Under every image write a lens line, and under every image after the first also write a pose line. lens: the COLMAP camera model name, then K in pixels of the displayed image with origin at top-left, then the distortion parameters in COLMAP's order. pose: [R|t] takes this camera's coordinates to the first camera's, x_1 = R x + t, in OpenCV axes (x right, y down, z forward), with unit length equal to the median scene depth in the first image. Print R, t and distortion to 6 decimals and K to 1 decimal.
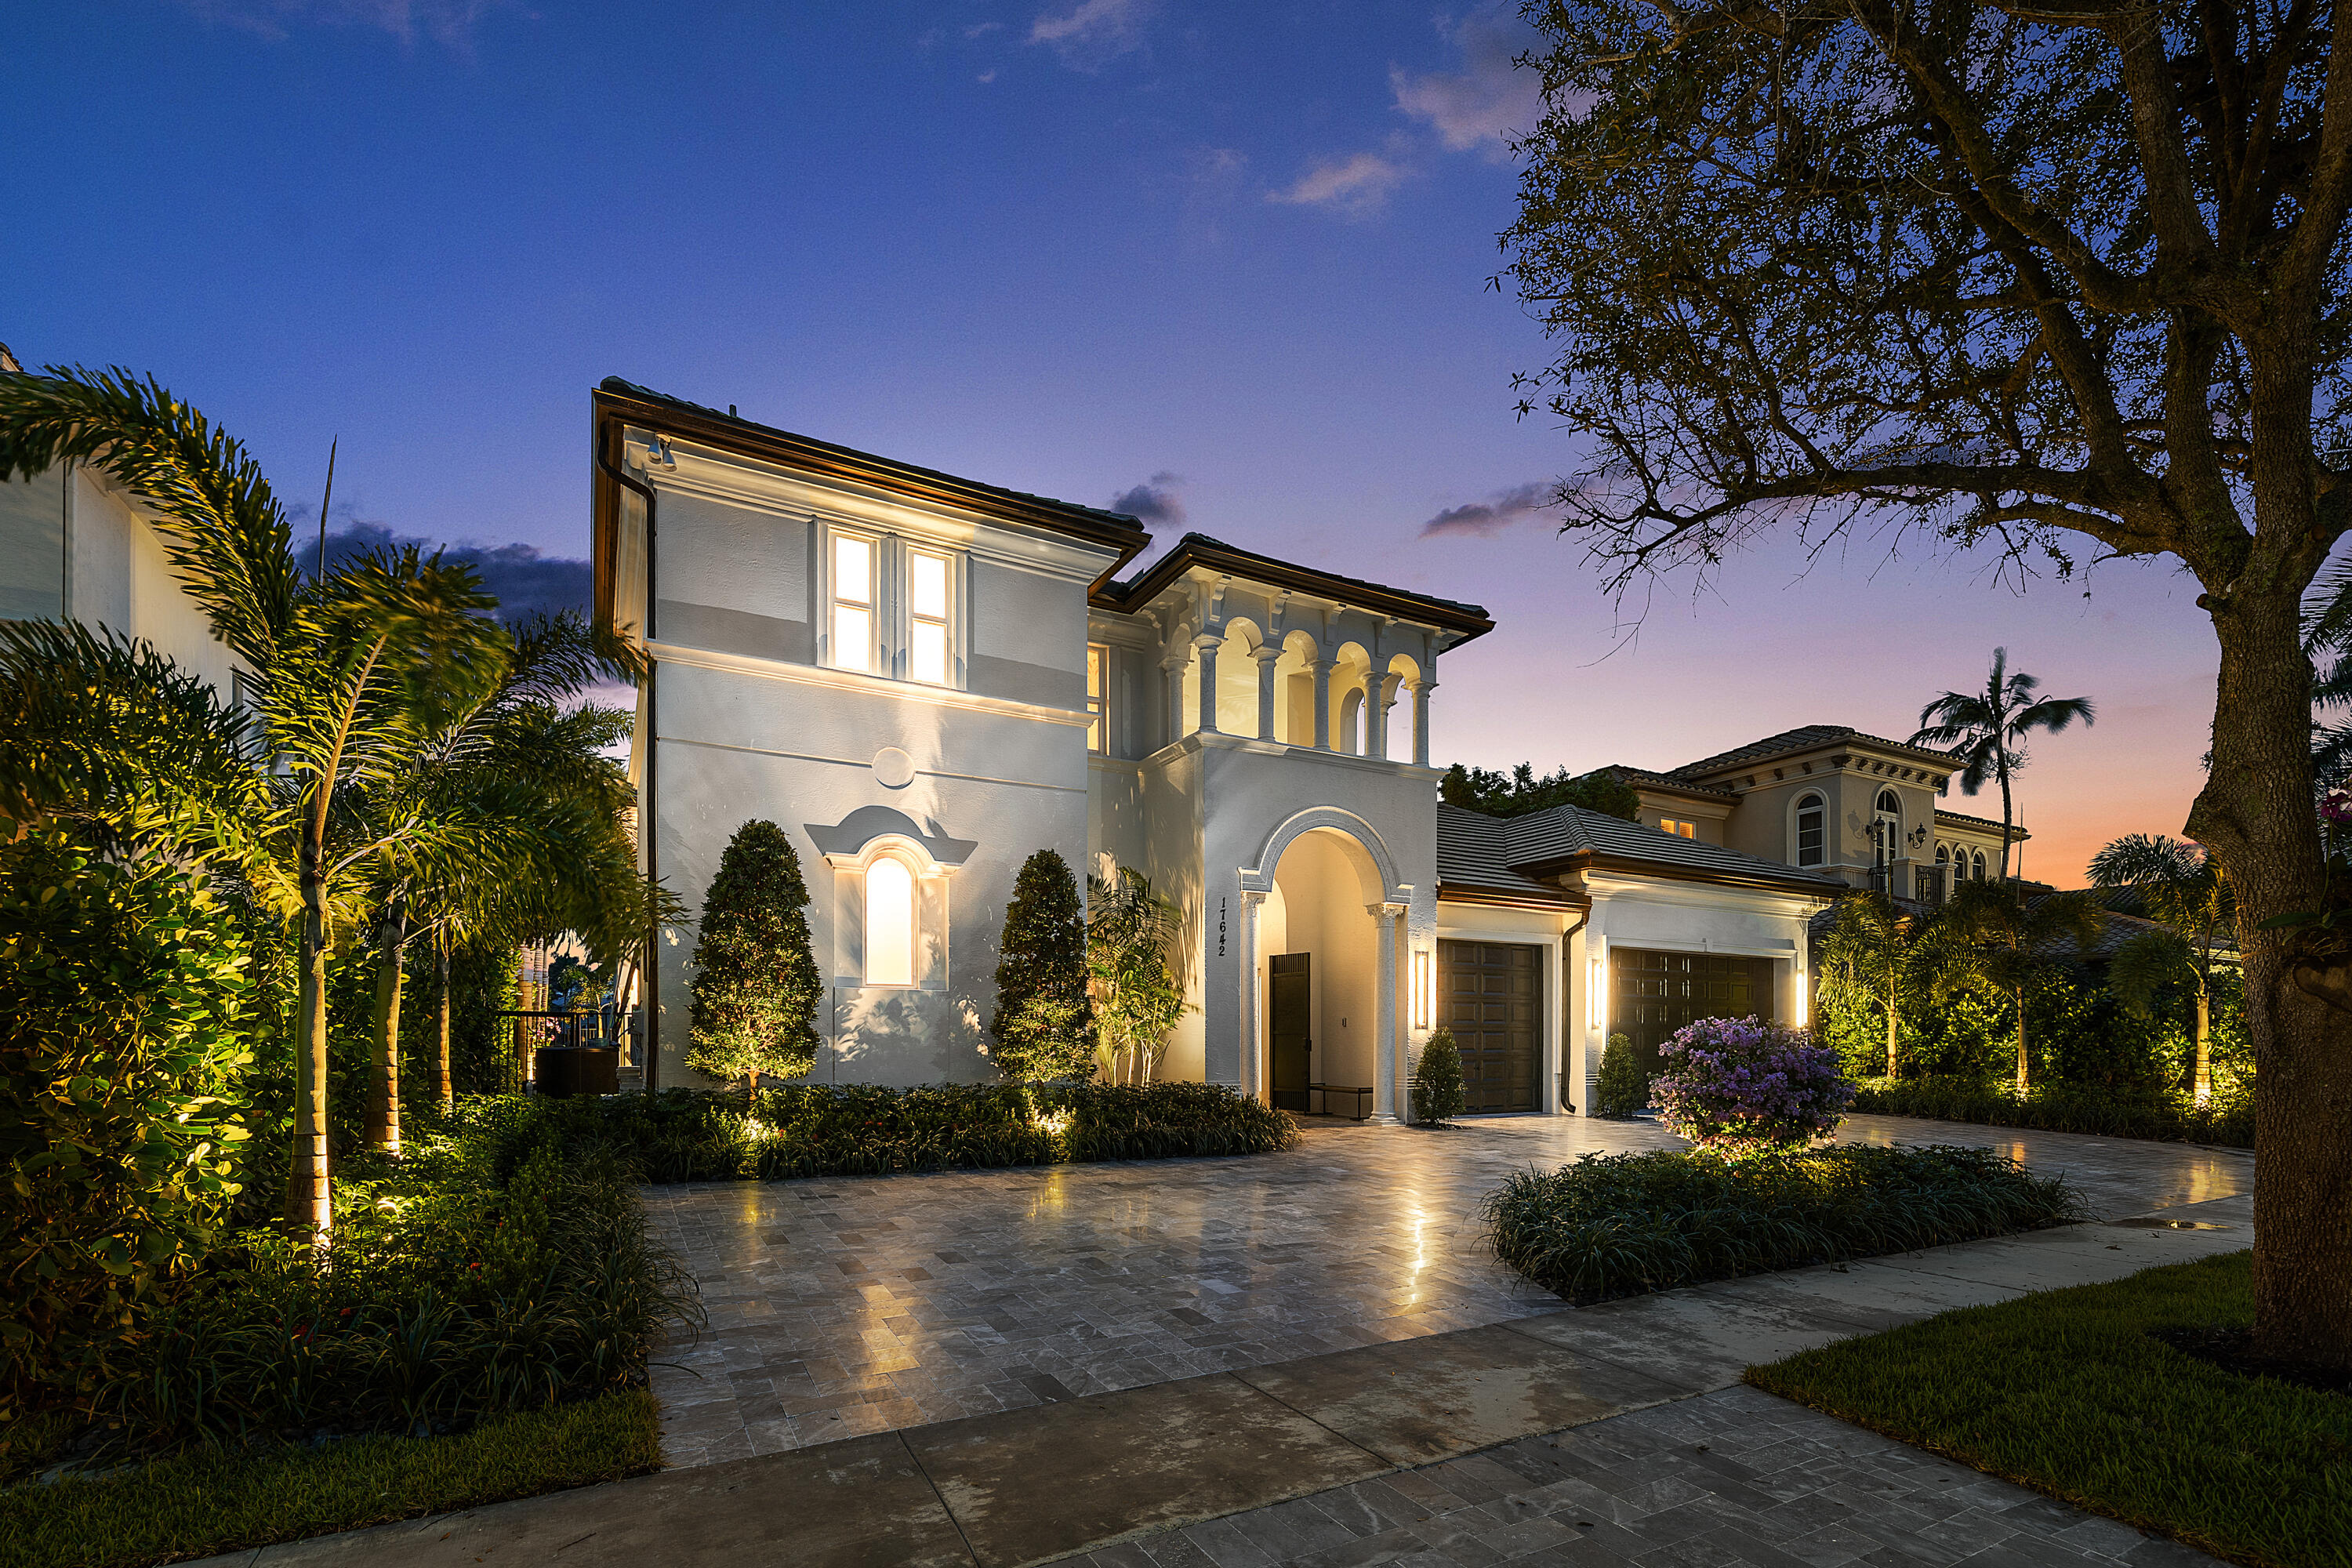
lens RADIAL K [[959.3, 0, 1179.6], [0, 959.3, 800.4], [0, 0, 1]] dist [0.000409, -0.000119]
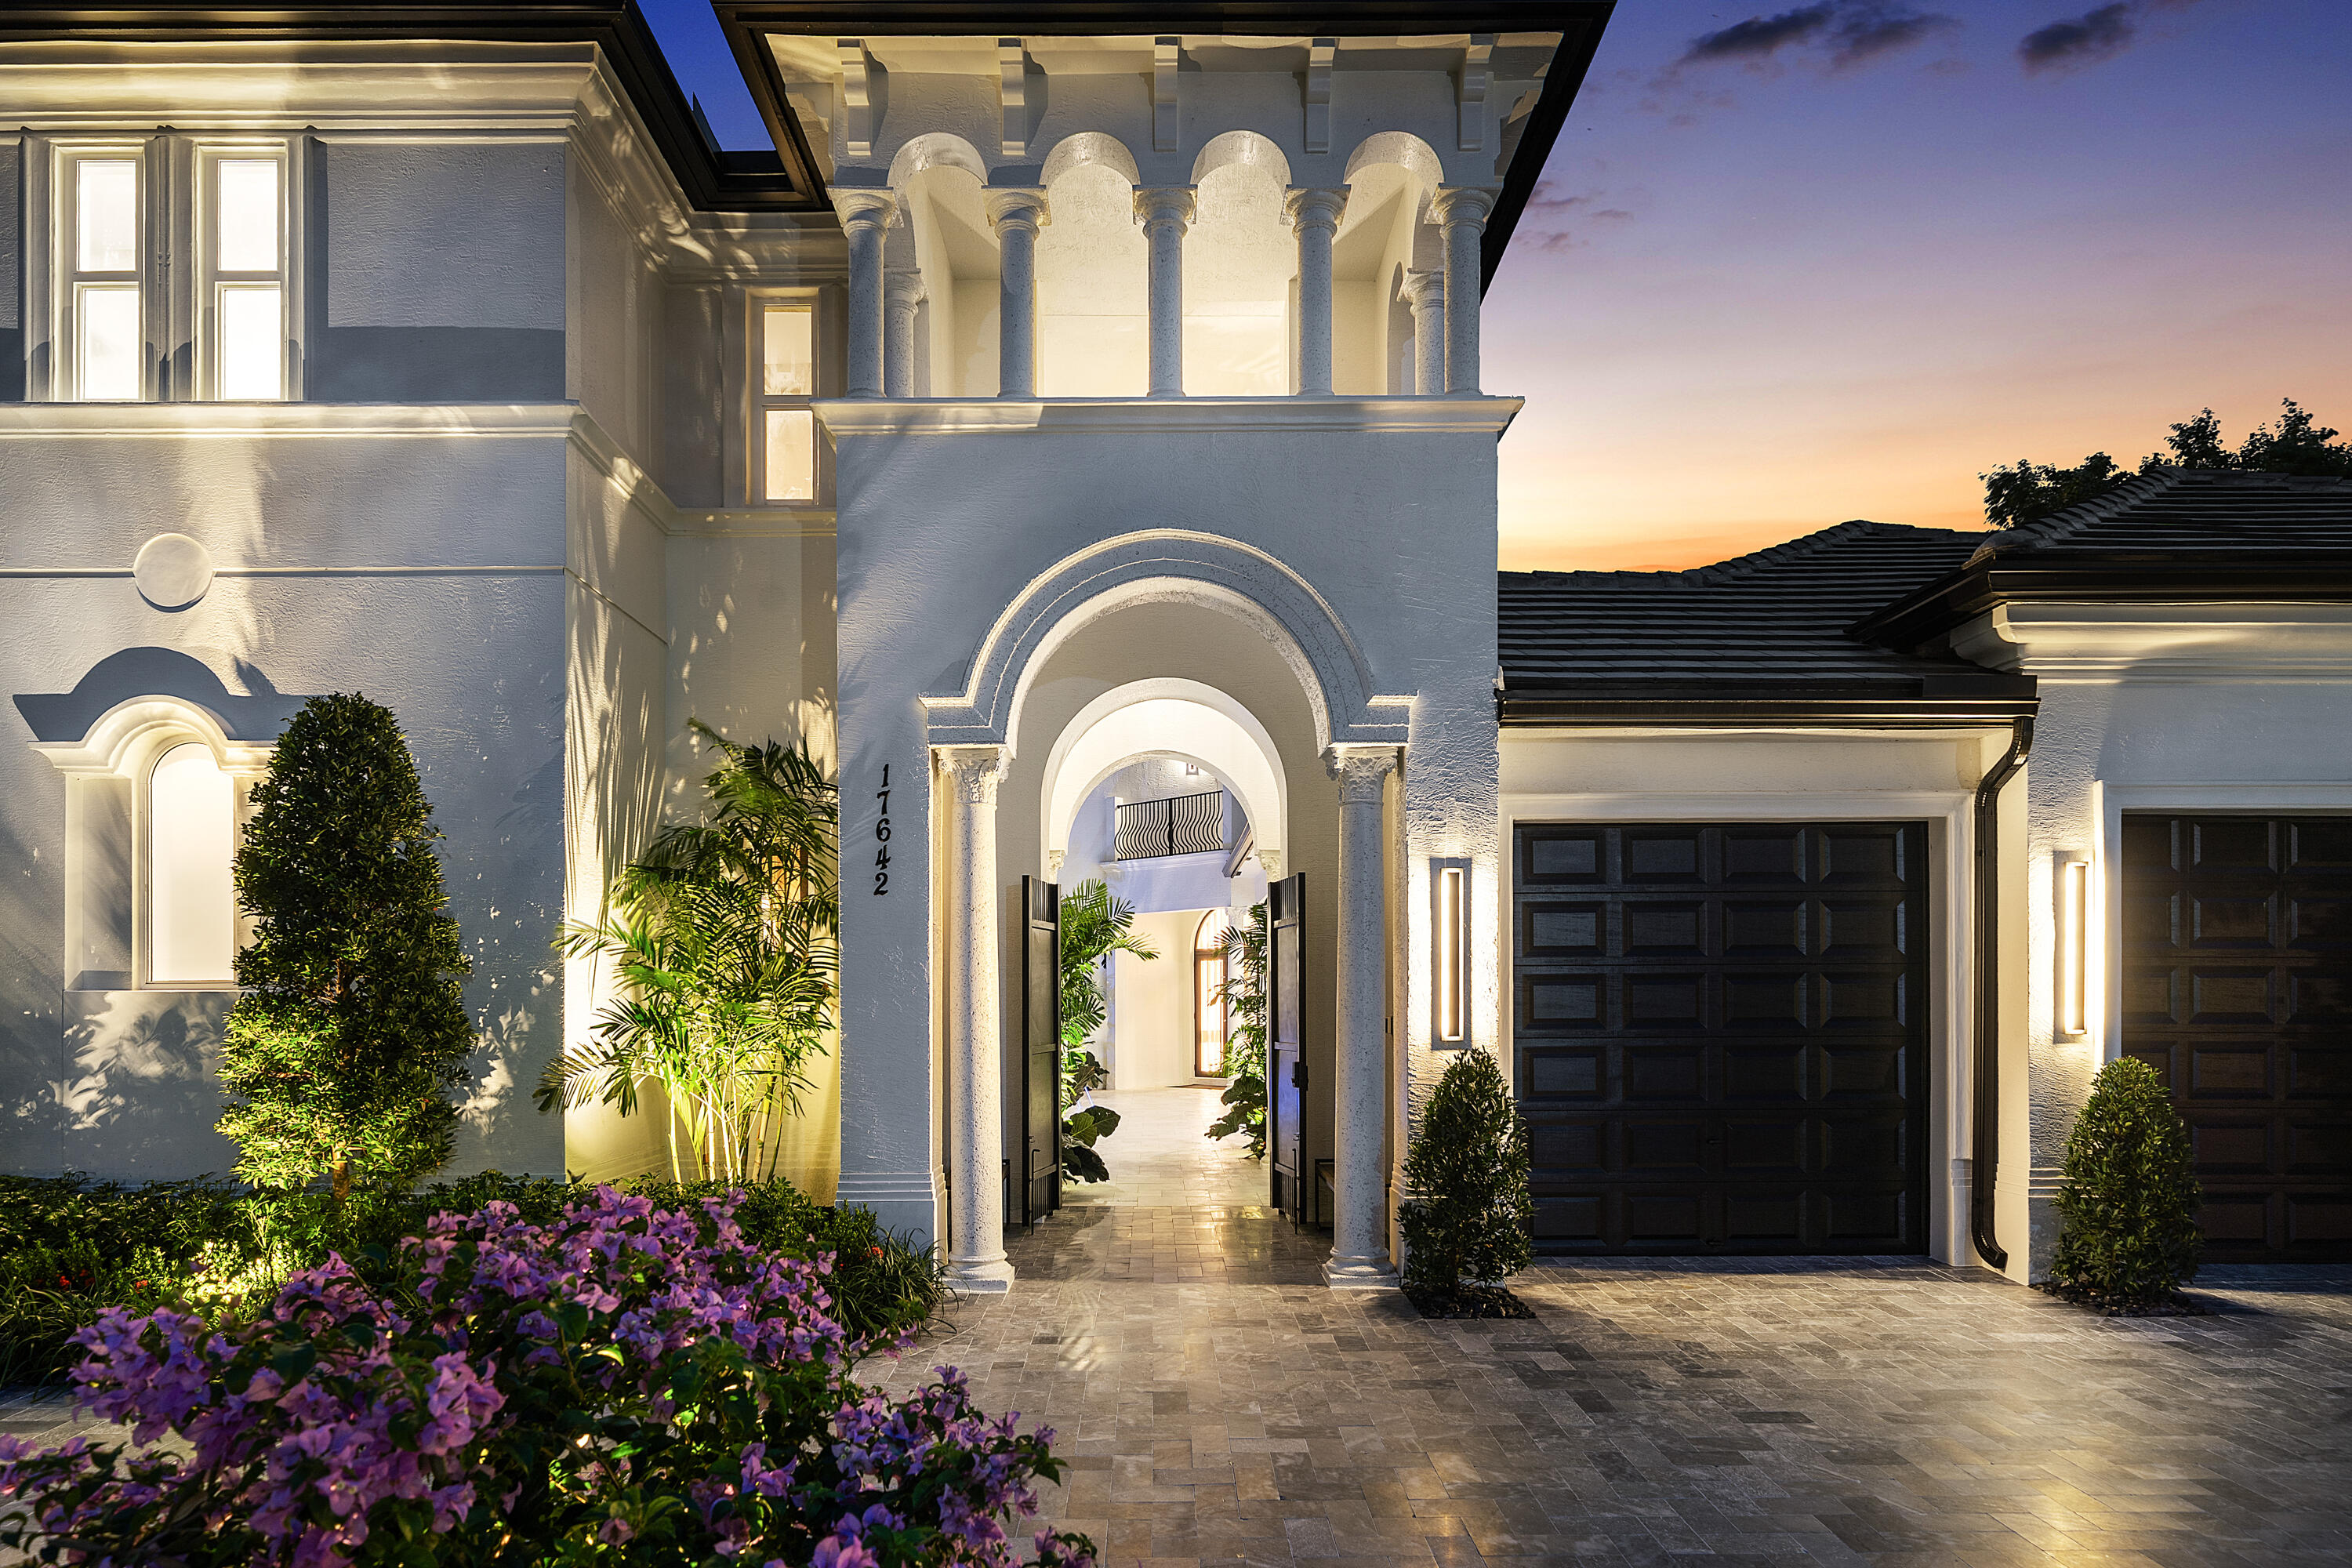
lens RADIAL K [[1349.9, 0, 1172.2], [0, 1349.9, 768.2], [0, 0, 1]] dist [0.003299, 0.000172]
pose [[0.893222, -0.086446, -0.441227, 0.470170], [0.116933, 0.992238, 0.042319, 0.097660], [0.434144, -0.089395, 0.896397, 0.527288]]
